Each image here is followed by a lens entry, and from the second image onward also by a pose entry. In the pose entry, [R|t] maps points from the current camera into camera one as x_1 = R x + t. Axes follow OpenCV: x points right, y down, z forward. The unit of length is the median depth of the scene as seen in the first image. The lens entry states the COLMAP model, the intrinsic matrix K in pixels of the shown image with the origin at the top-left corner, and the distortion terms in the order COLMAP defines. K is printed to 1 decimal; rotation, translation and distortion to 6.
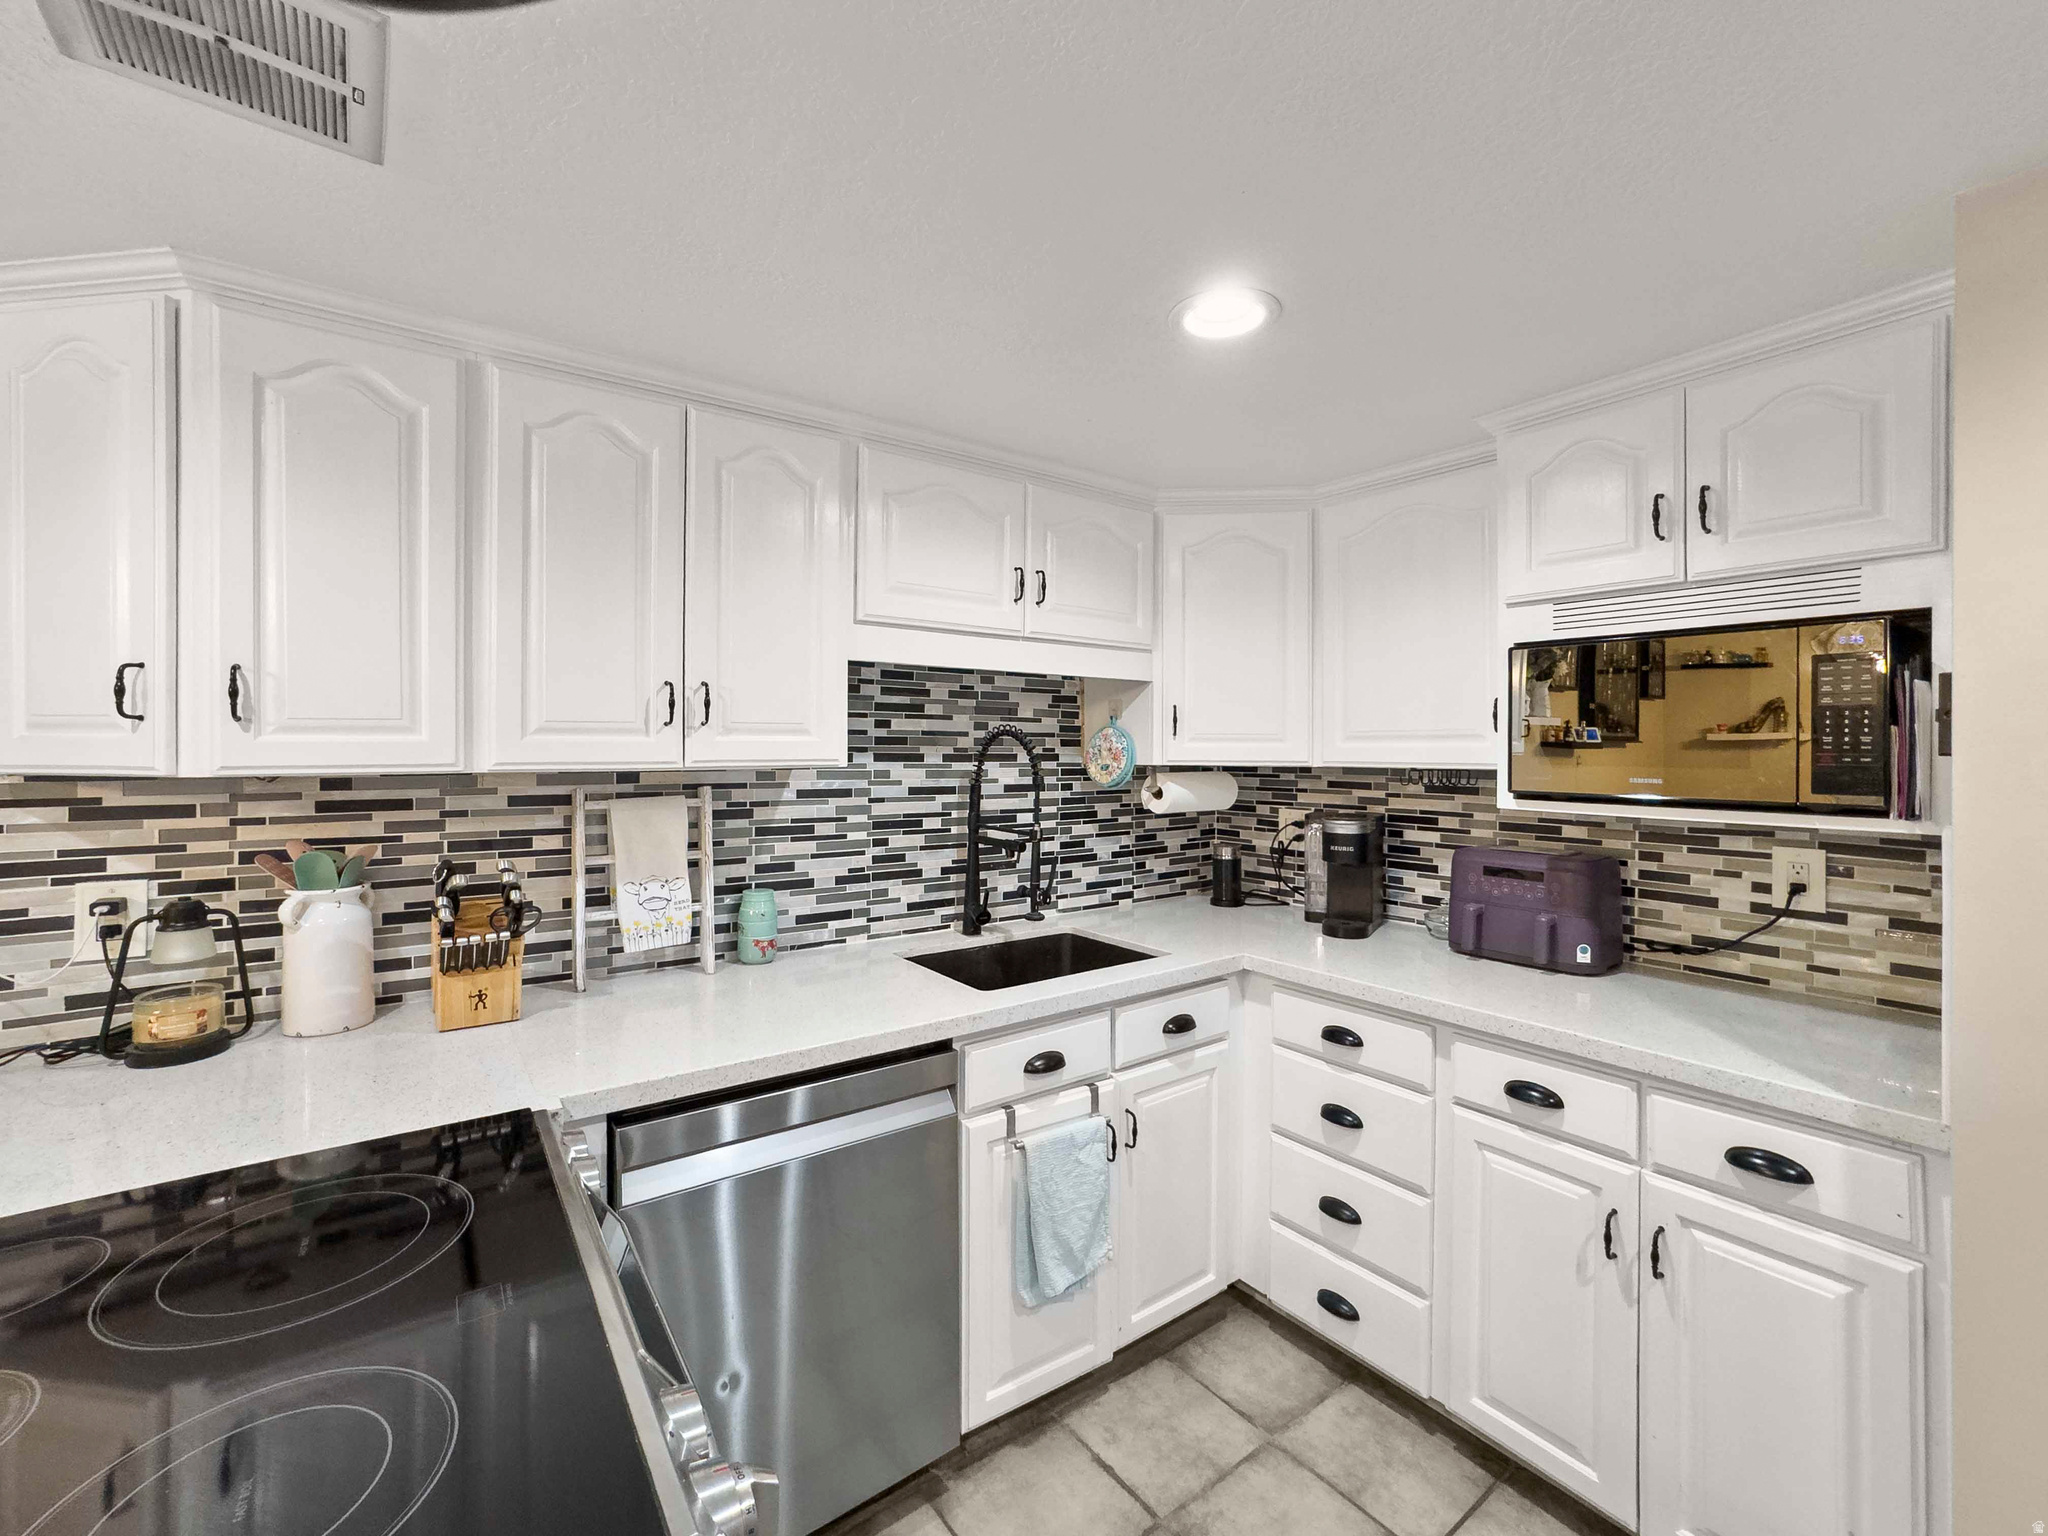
lens RADIAL K [[862.8, 0, 1010.5], [0, 862.8, 746.8], [0, 0, 1]] dist [-0.057375, 0.029662]
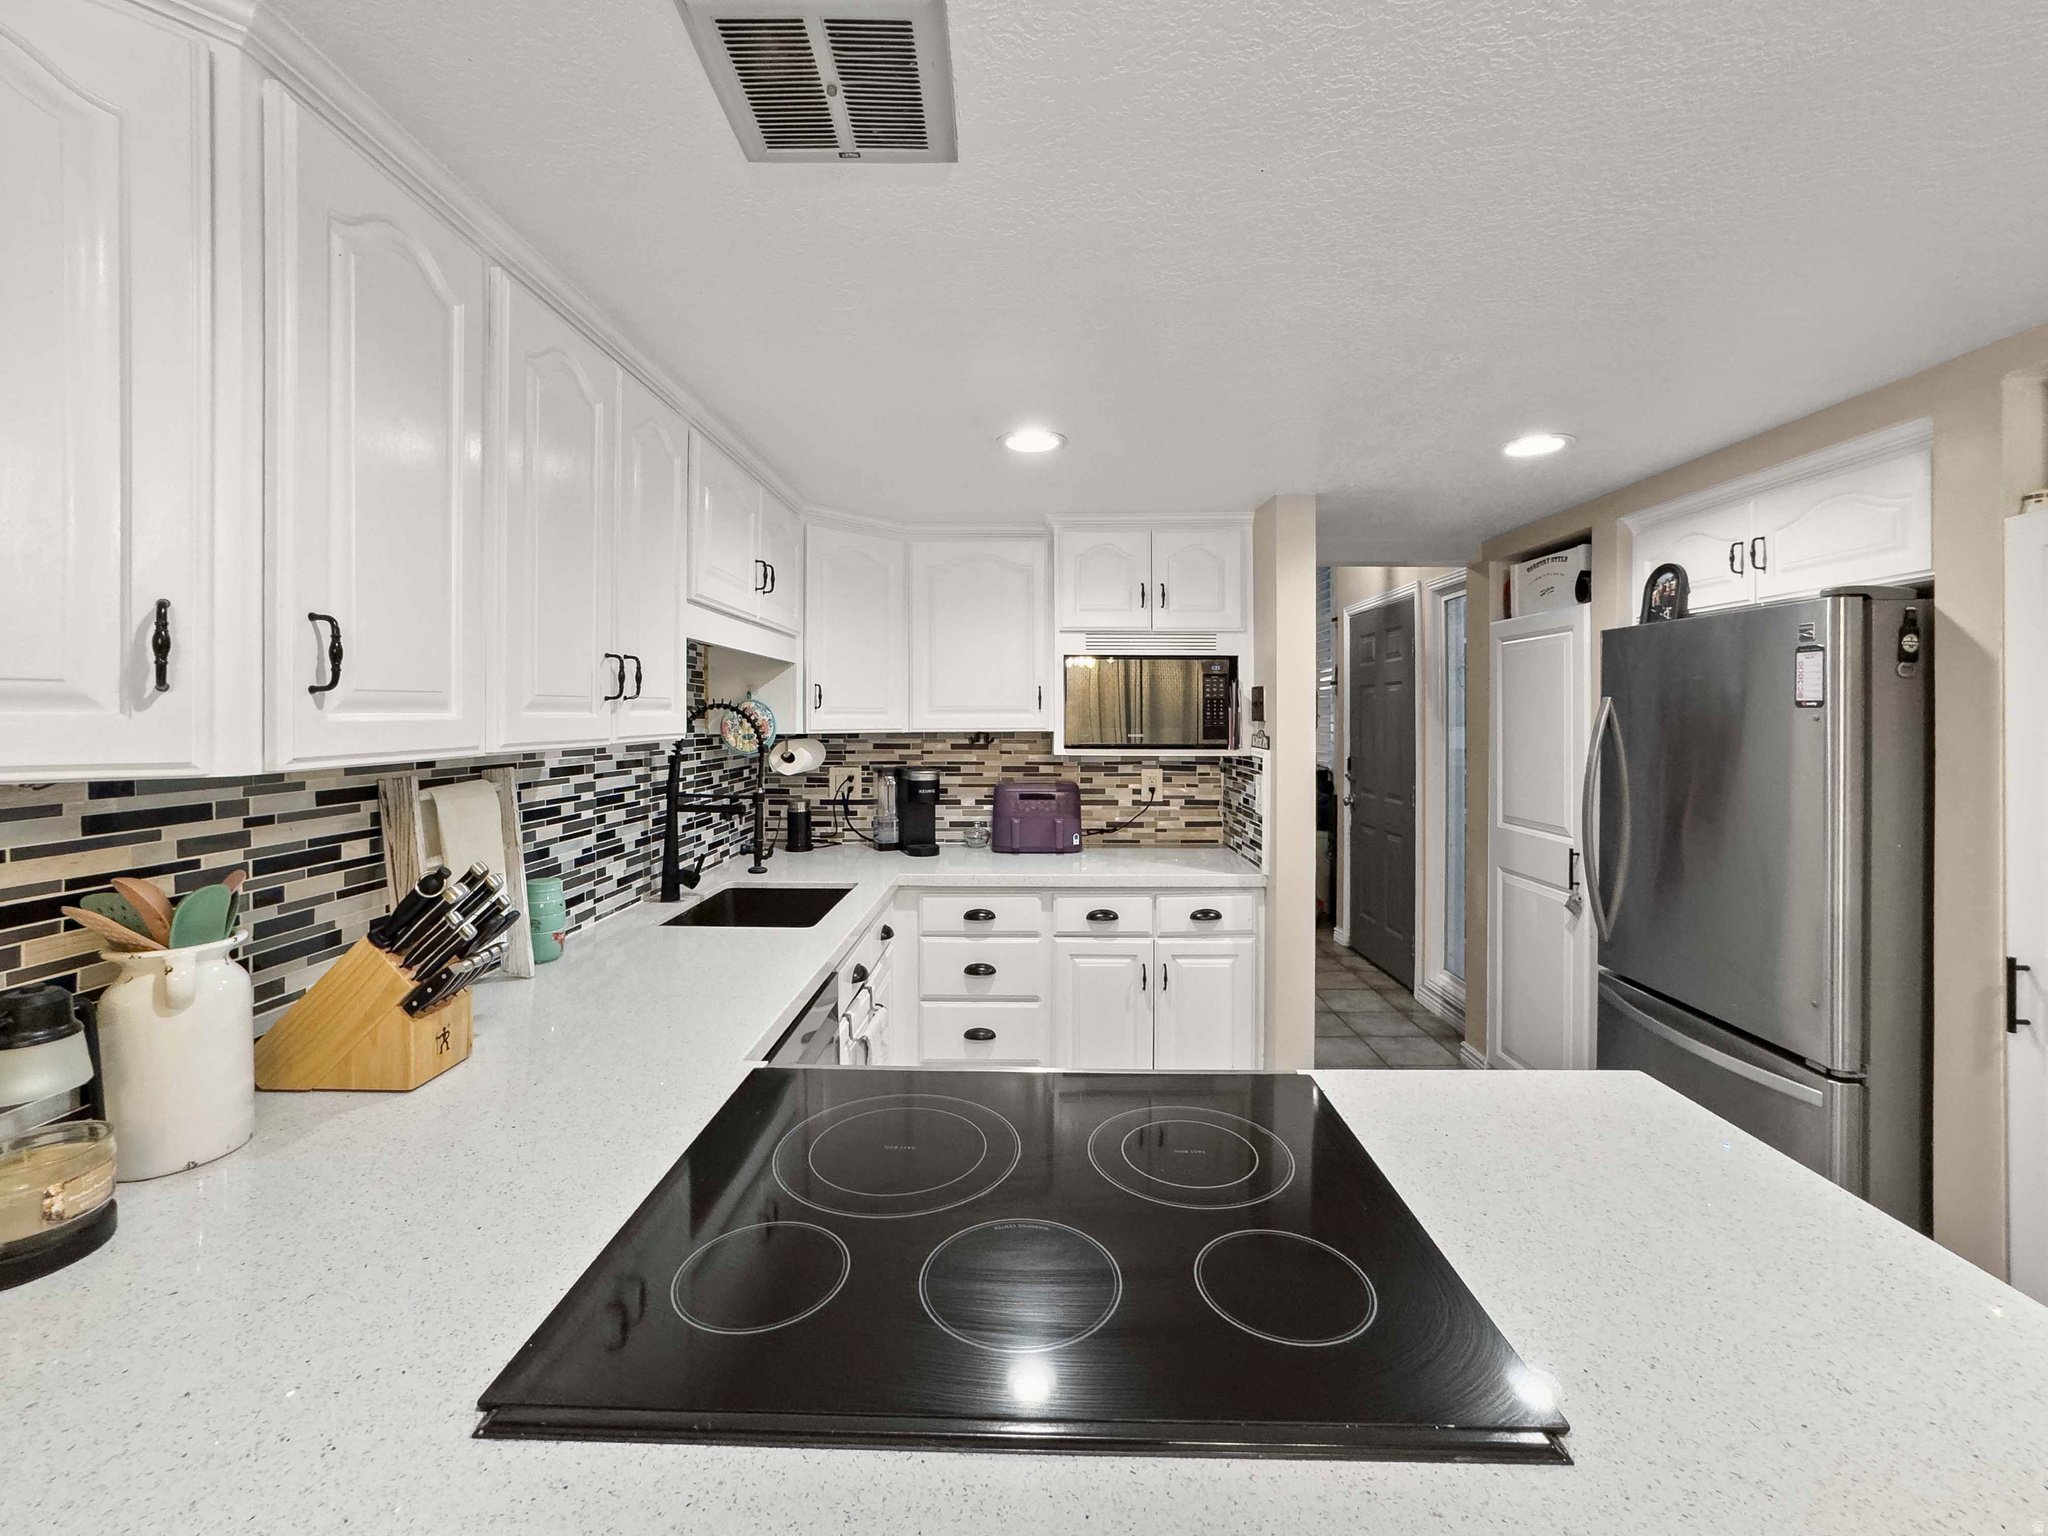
lens RADIAL K [[854.6, 0, 1028.7], [0, 854.6, 717.8], [0, 0, 1]] dist [-0.009428, 0.000008]
pose [[0.594771, -0.005951, 0.803873, -0.726240], [0.002423, 0.999981, 0.005610, -0.008158], [-0.803892, -0.001389, 0.594774, 0.053747]]
